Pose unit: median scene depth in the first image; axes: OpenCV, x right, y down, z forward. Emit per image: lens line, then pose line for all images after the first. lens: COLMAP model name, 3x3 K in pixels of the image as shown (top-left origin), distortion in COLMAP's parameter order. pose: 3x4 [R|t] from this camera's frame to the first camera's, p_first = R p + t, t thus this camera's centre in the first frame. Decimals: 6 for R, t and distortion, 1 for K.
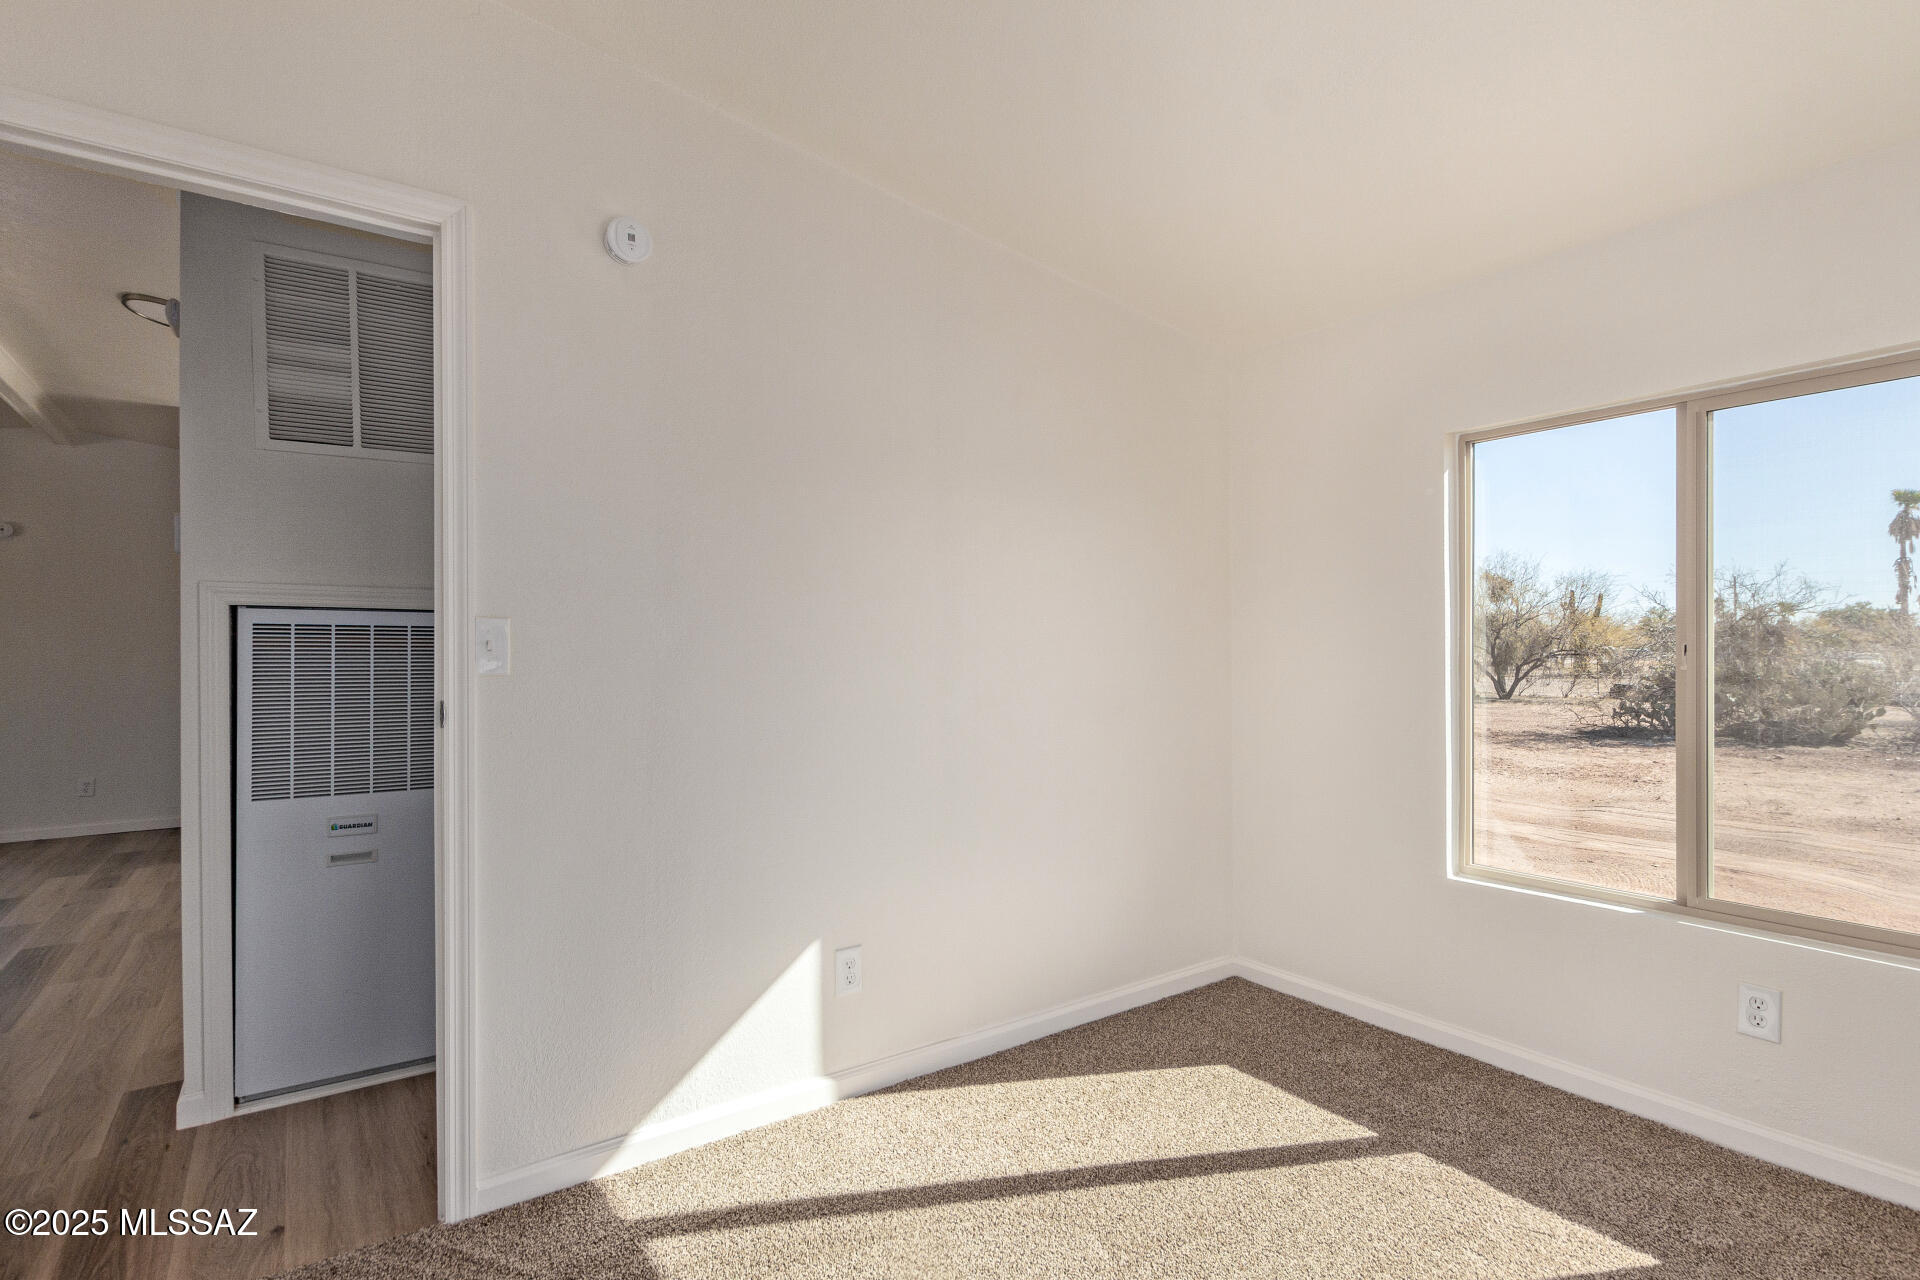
lens RADIAL K [[928.3, 0, 975.0], [0, 928.3, 644.2], [0, 0, 1]] dist [0.013043, -0.000015]
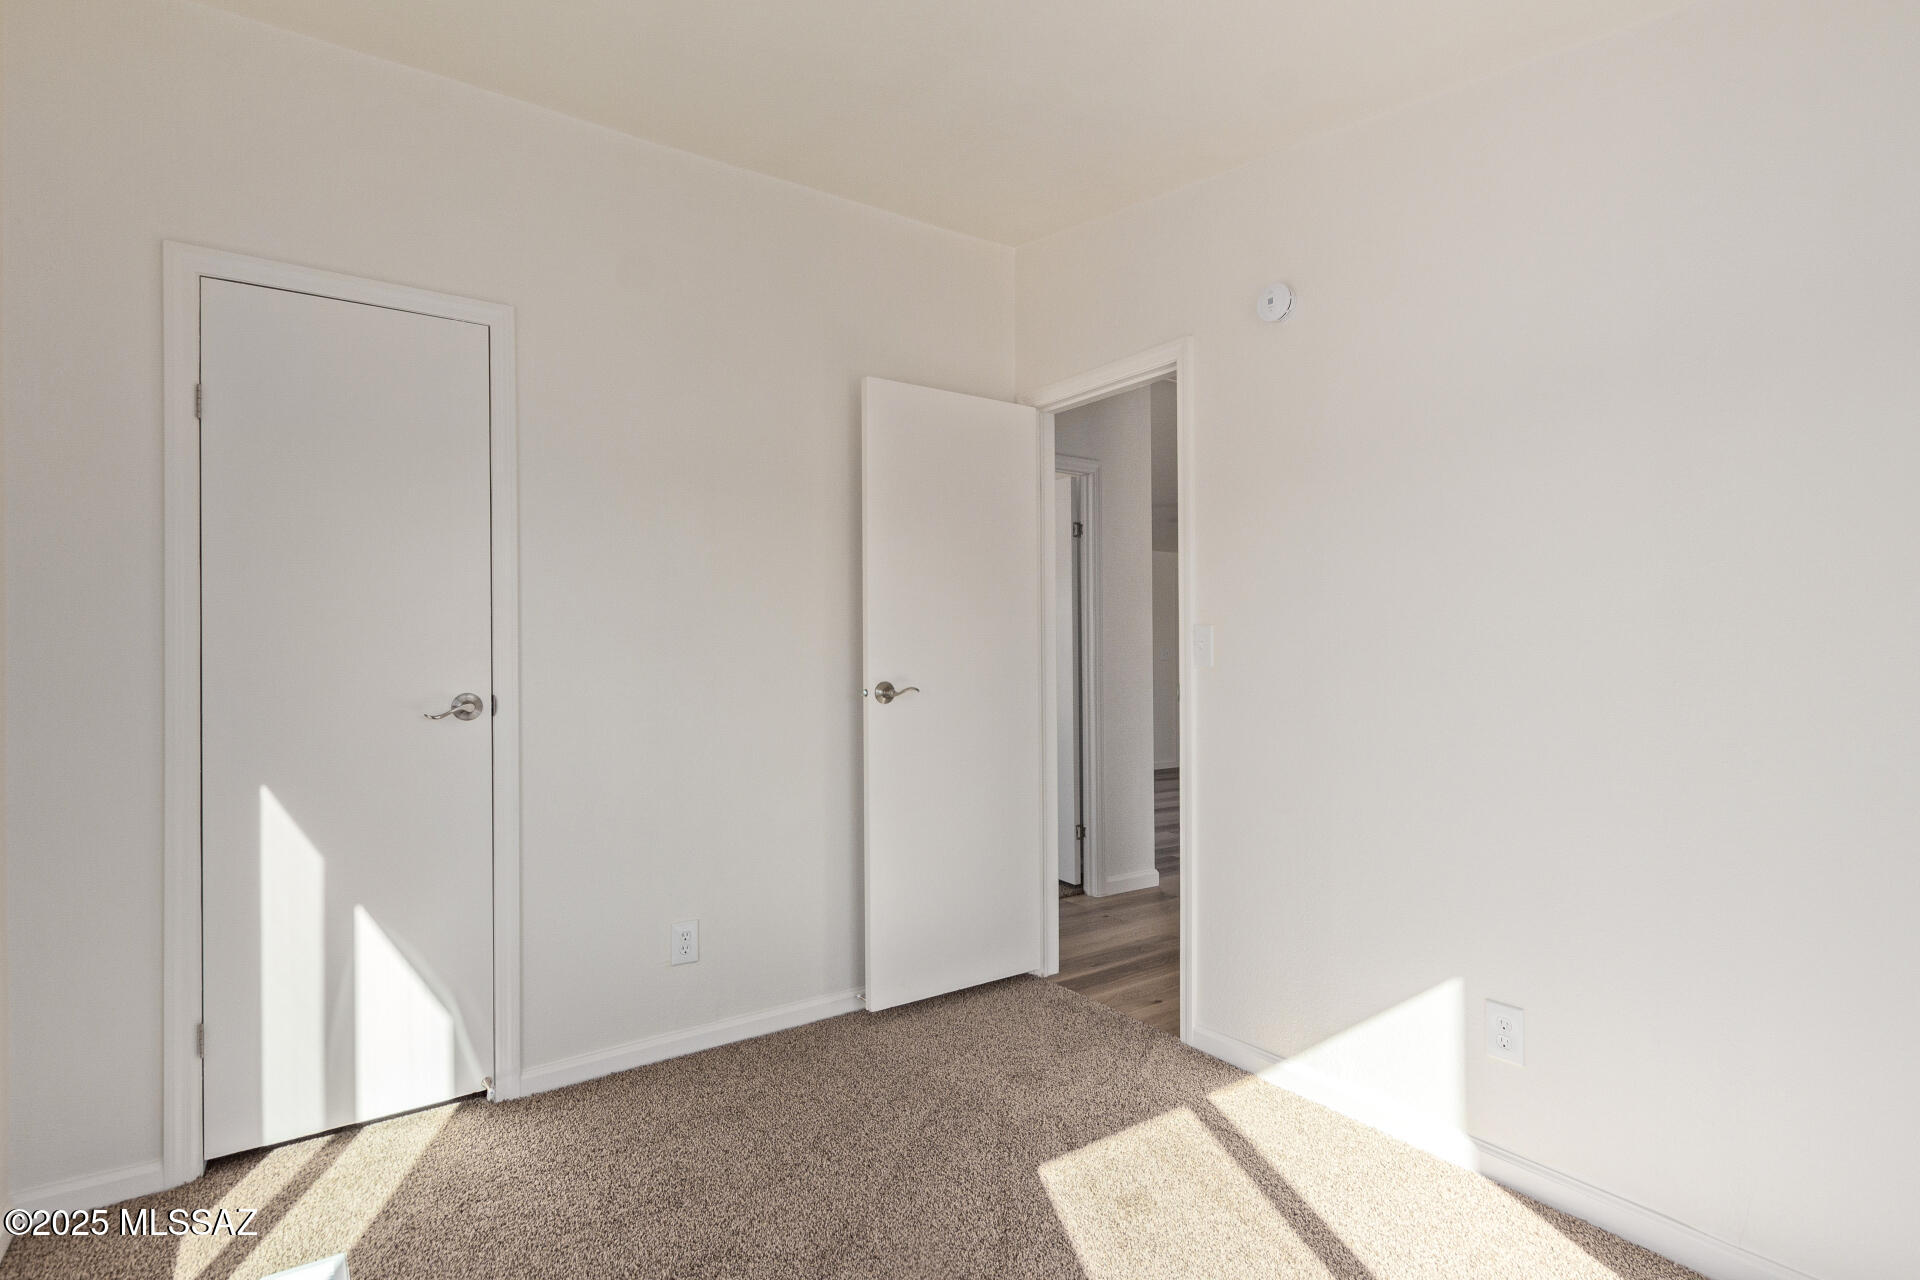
lens RADIAL K [[928.3, 0, 975.0], [0, 928.3, 644.2], [0, 0, 1]] dist [0.013043, -0.000015]
pose [[0.031681, 0.003417, -0.999492, 0.781171], [0.011299, 0.999929, 0.003776, -0.009764], [0.999434, -0.011413, 0.031640, 0.567648]]
